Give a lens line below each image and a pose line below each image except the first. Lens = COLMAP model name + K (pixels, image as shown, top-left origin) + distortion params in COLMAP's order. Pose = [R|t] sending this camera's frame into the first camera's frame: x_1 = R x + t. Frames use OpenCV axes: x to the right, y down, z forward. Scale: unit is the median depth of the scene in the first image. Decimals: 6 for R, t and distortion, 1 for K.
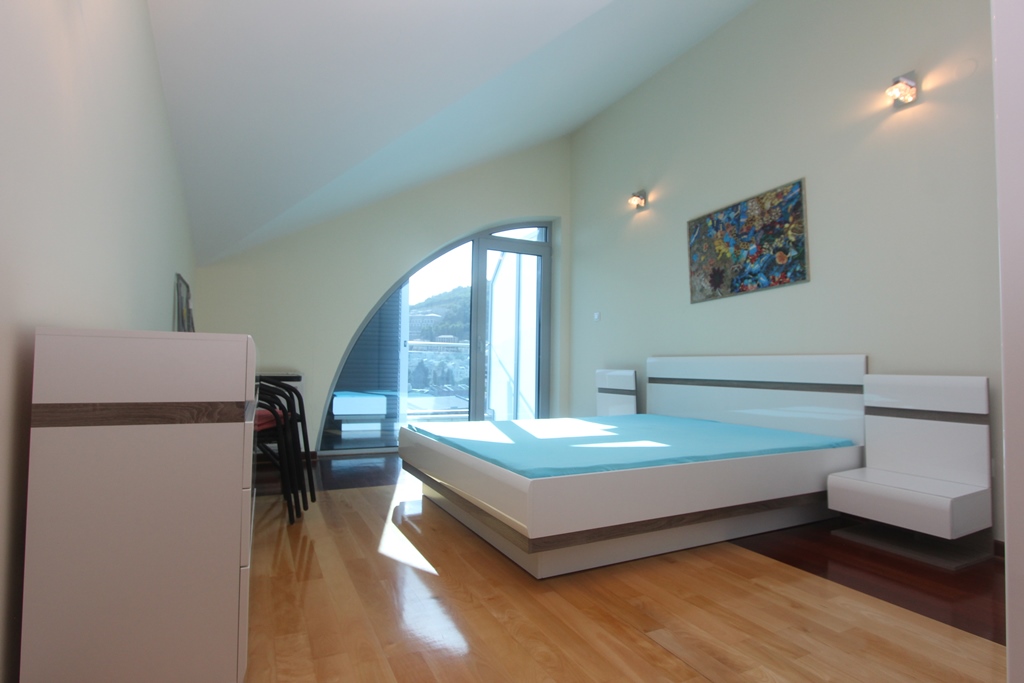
lens RADIAL K [[523.2, 0, 513.0], [0, 523.2, 340.9], [0, 0, 1]] dist [-0.001418, 0.000725]
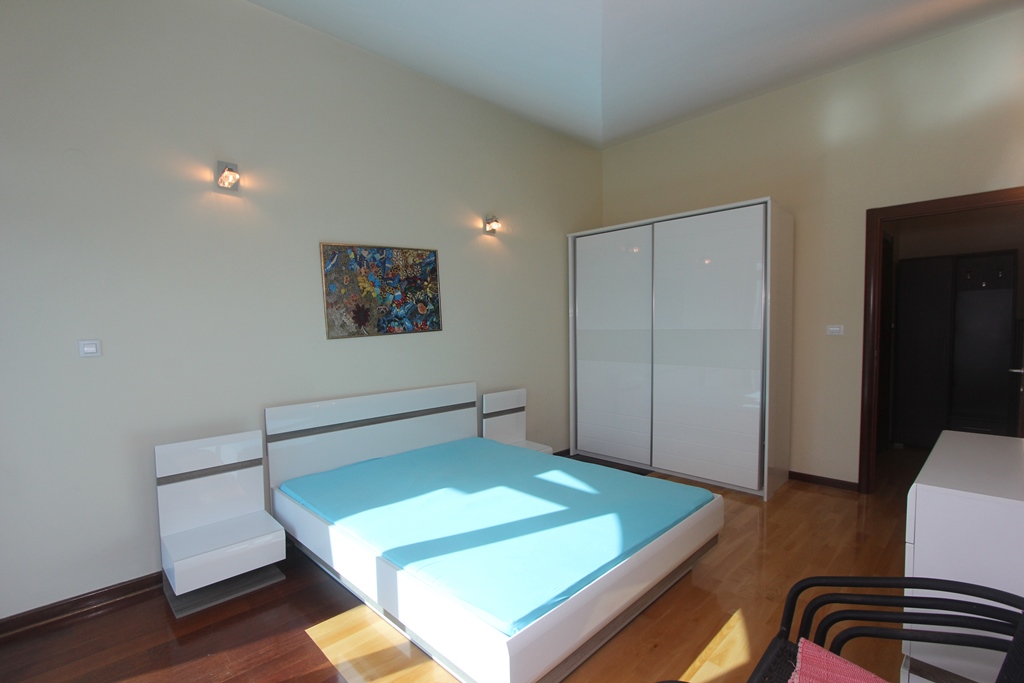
lens RADIAL K [[474.3, 0, 512.3], [0, 474.3, 347.4], [0, 0, 1]] dist [-0.001721, -0.001998]
pose [[-0.301311, -0.064100, 0.951369, -0.586171], [-0.042282, 0.997655, 0.053827, -0.129360], [-0.952588, -0.024007, -0.303315, 1.073642]]
